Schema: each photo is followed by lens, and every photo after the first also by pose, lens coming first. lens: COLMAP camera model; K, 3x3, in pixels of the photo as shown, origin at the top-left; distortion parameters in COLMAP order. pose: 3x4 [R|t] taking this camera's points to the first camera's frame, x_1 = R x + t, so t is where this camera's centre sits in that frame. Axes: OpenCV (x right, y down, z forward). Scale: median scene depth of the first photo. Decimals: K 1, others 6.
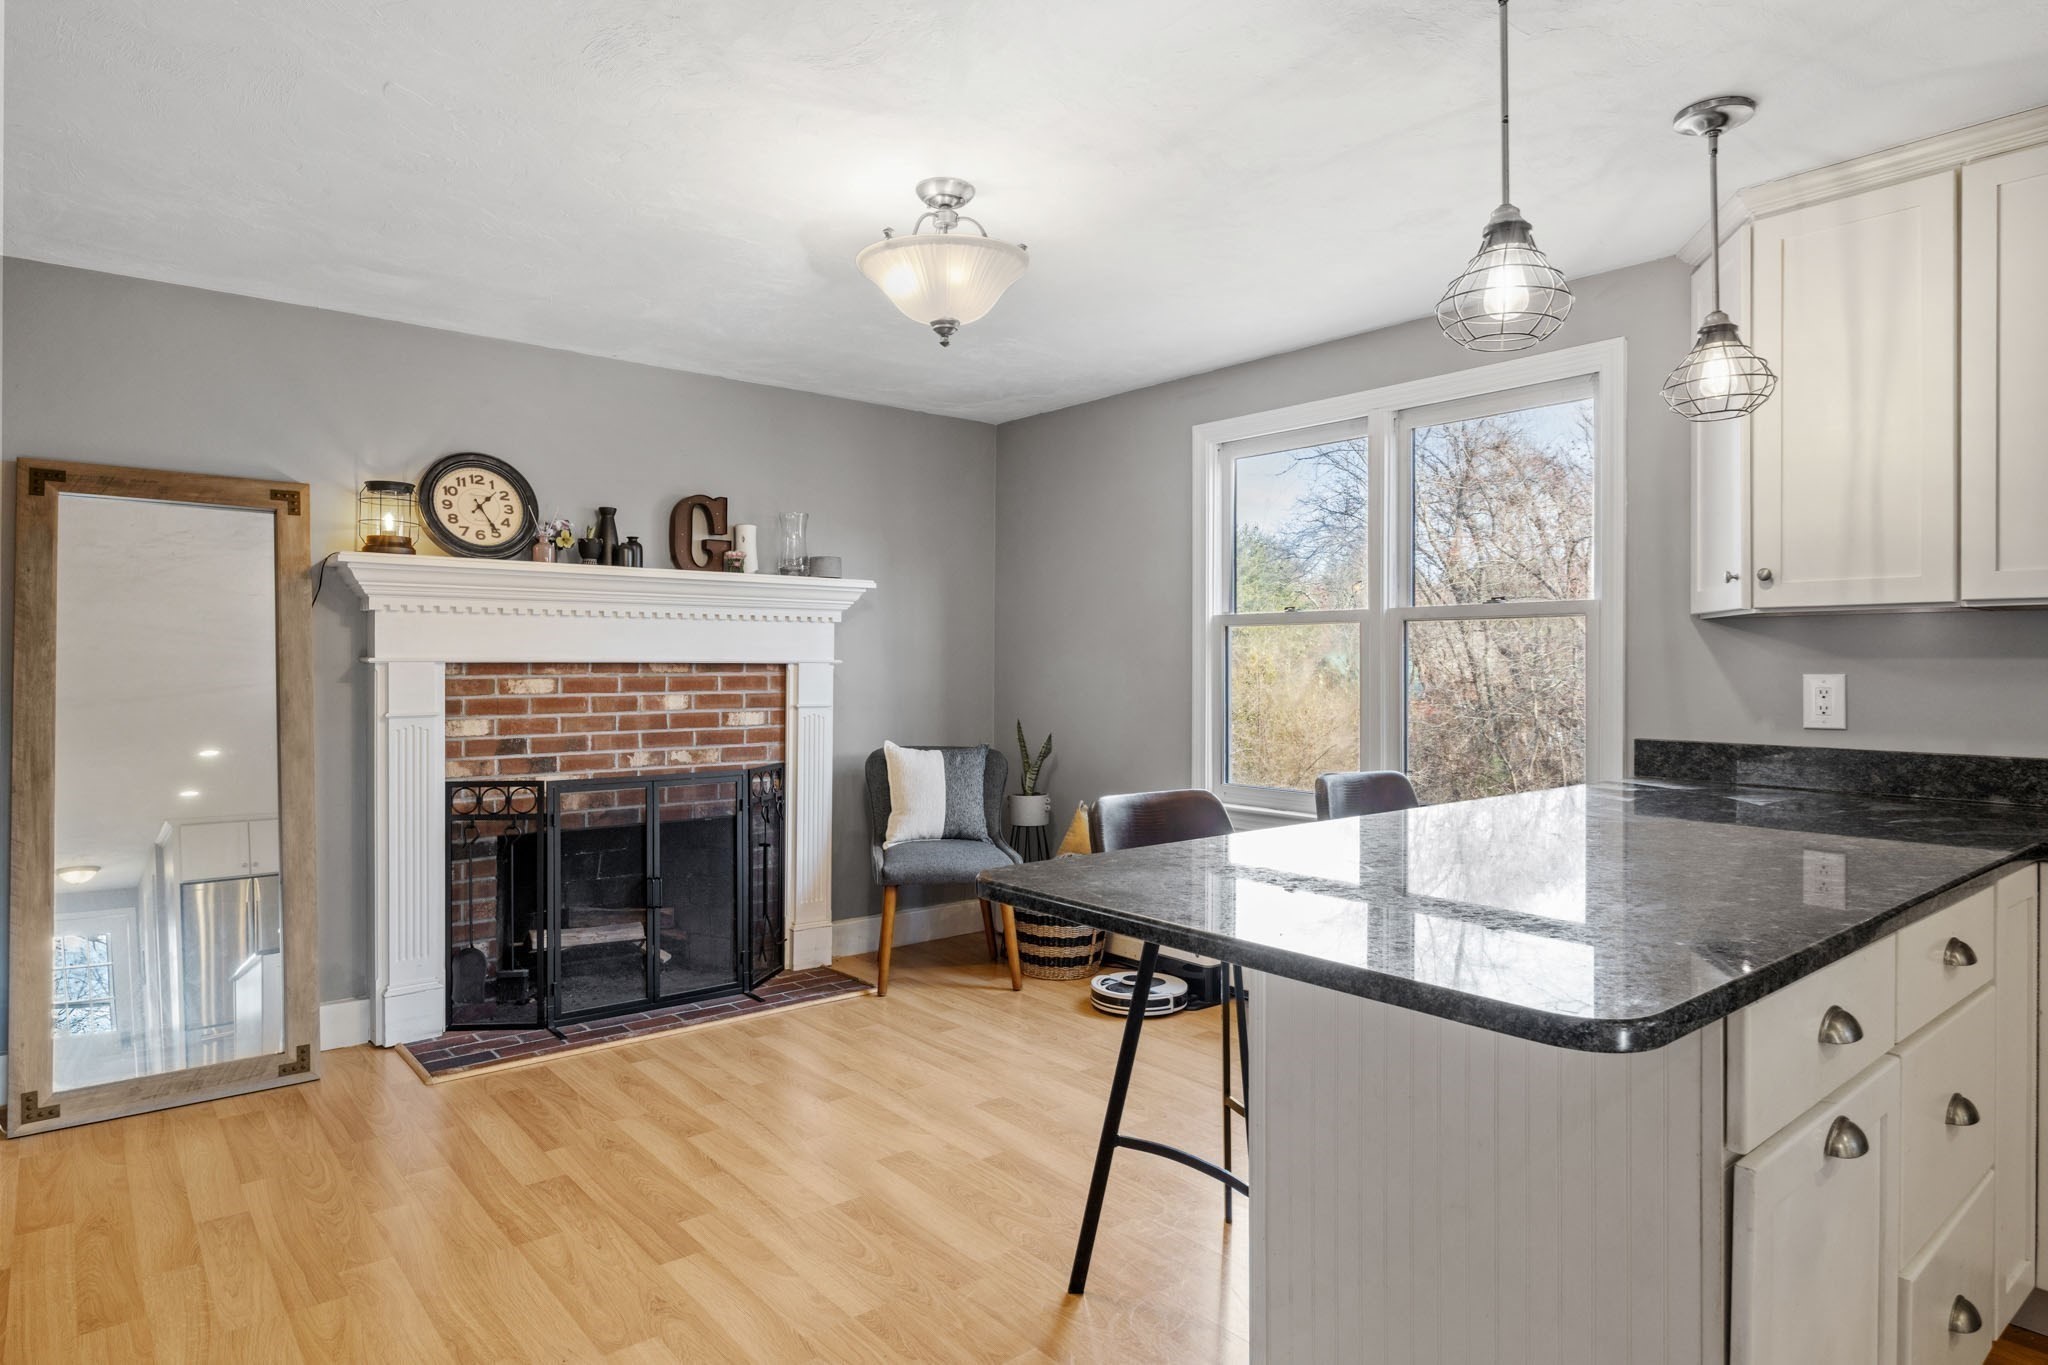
lens RADIAL K [[1172.6, 0, 1019.2], [0, 1172.6, 657.7], [0, 0, 1]] dist [0.000402, -0.005902]
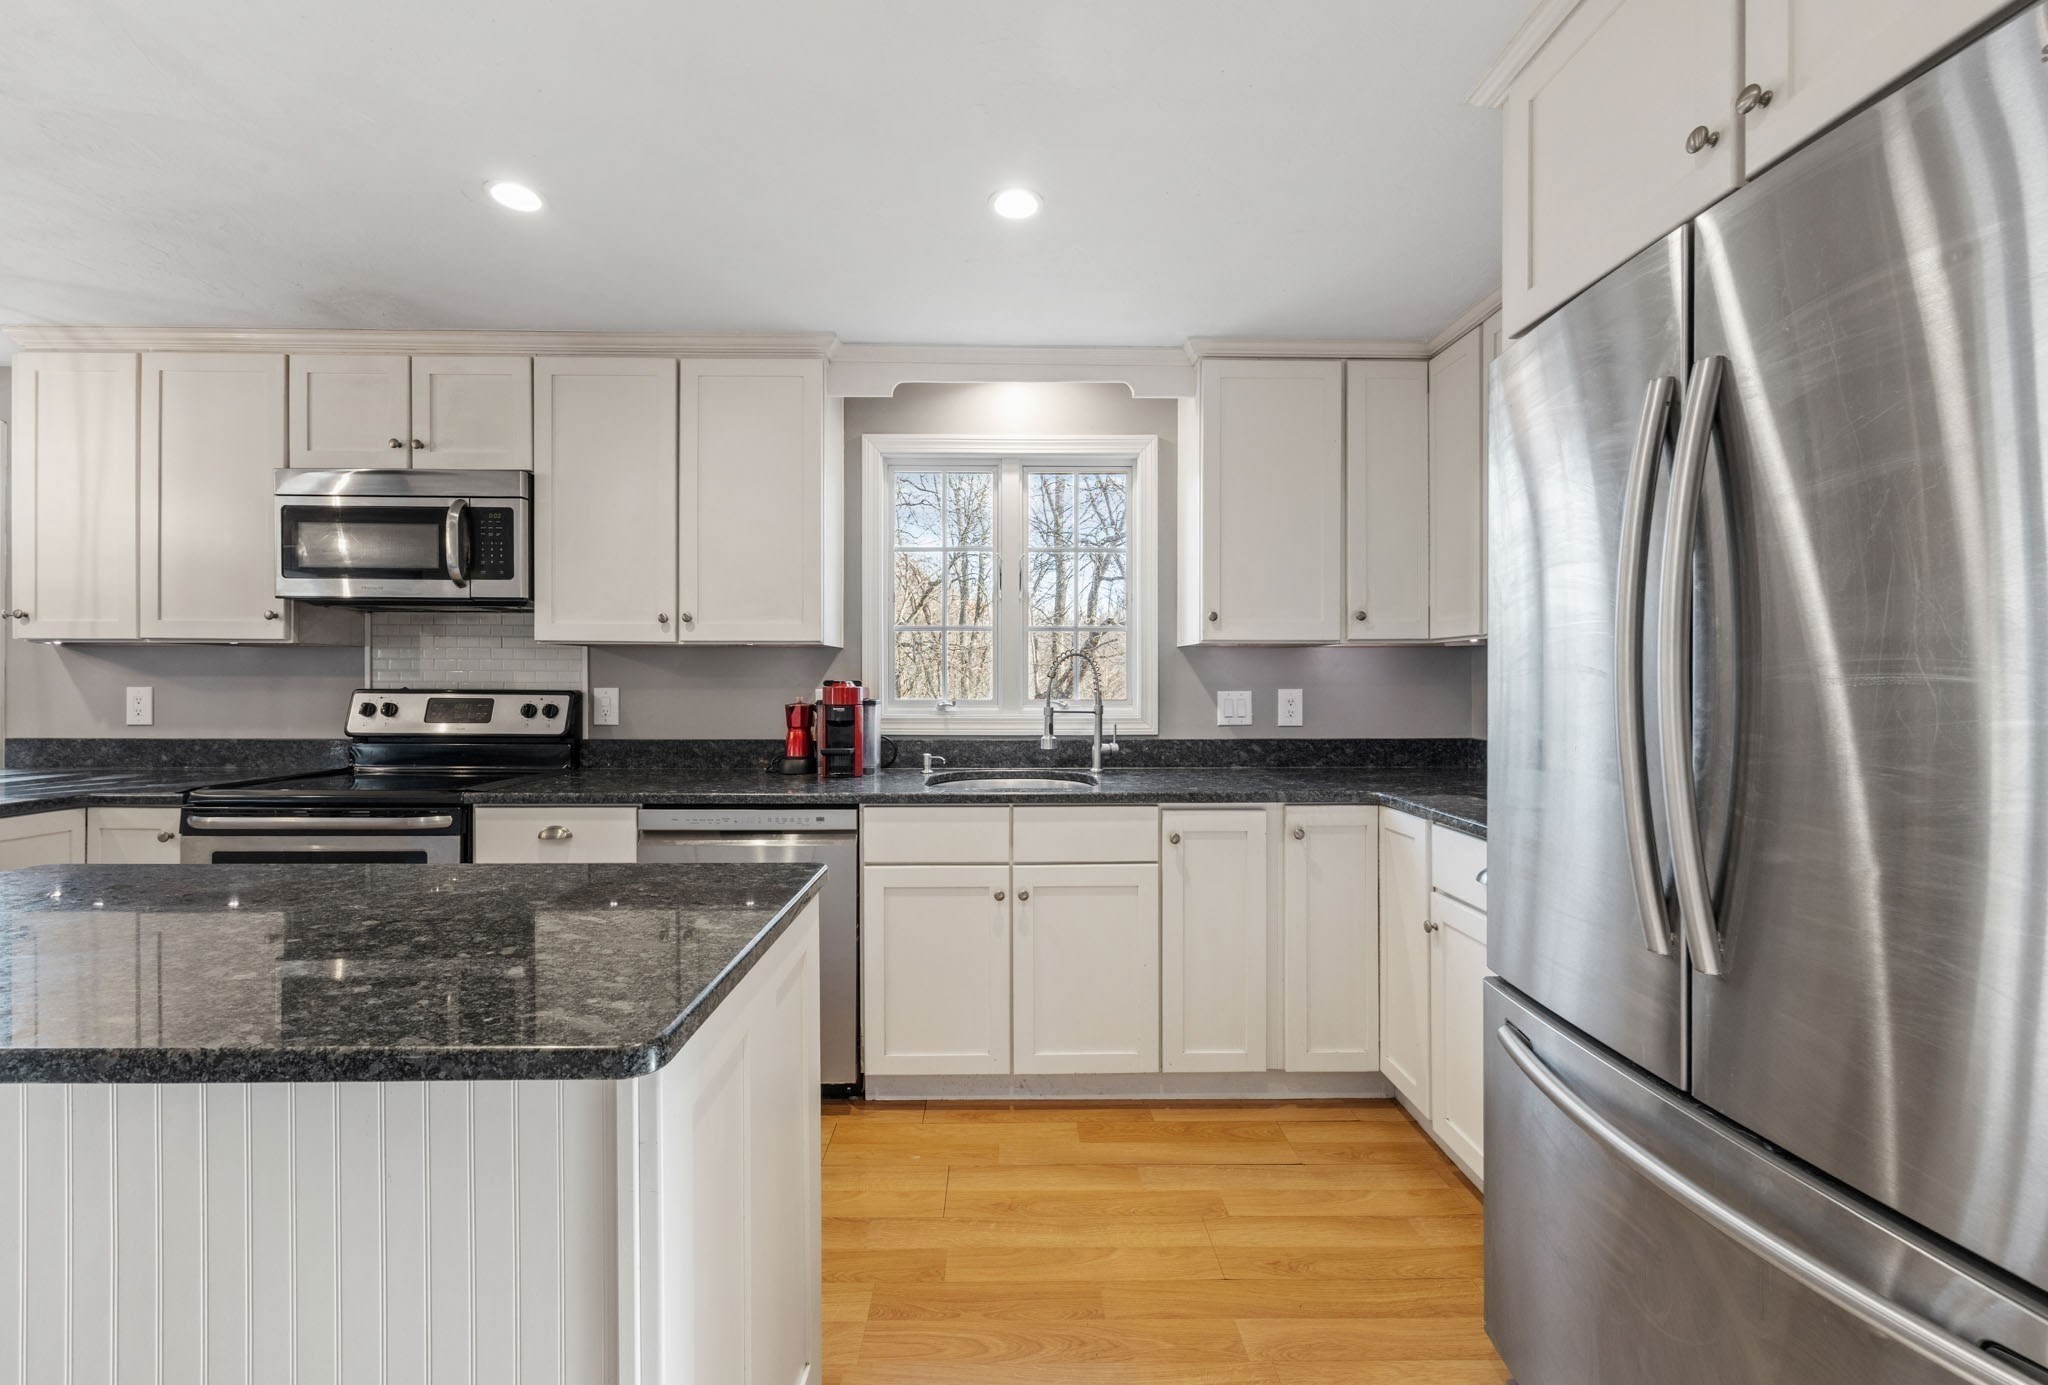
lens RADIAL K [[810.0, 0, 1018.1], [0, 810.0, 690.0], [0, 0, 1]] dist [-0.006623, 0.000821]
pose [[0.623135, -0.008676, 0.782066, 0.475378], [-0.007248, 0.999831, 0.016868, -0.005376], [-0.782080, -0.016179, 0.622967, -0.373305]]
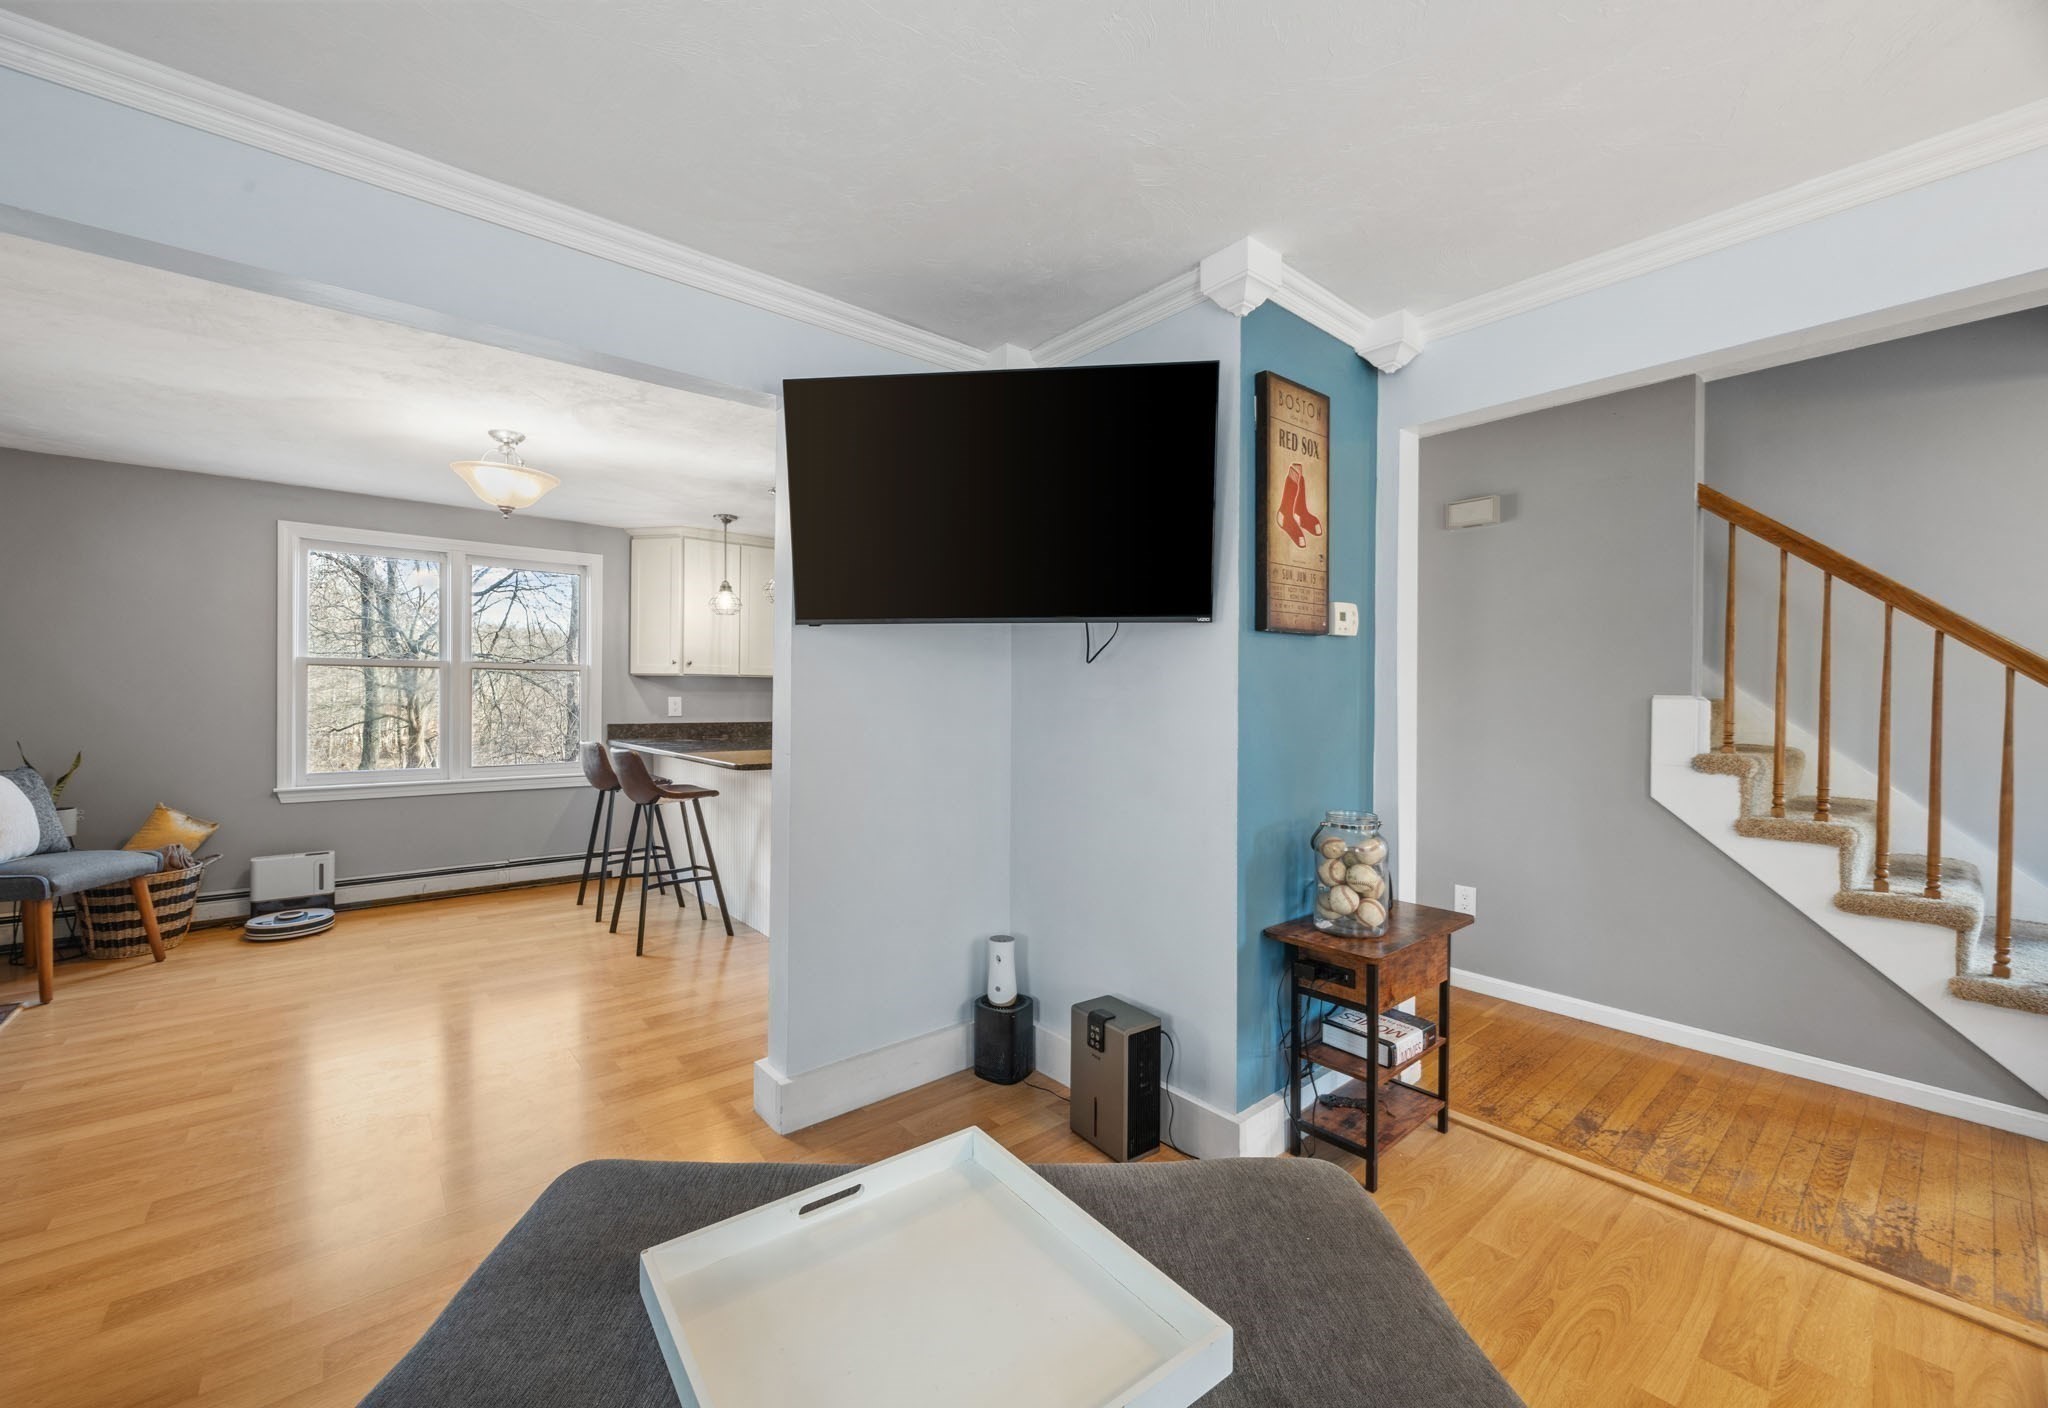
lens RADIAL K [[799.8, 0, 1005.9], [0, 799.8, 705.1], [0, 0, 1]] dist [-0.000284, 0.000032]
pose [[-0.005731, -0.011764, 0.999914, -1.014395], [-0.013554, 0.999840, 0.011685, -0.000196], [-0.999892, -0.013486, -0.005889, 0.170045]]
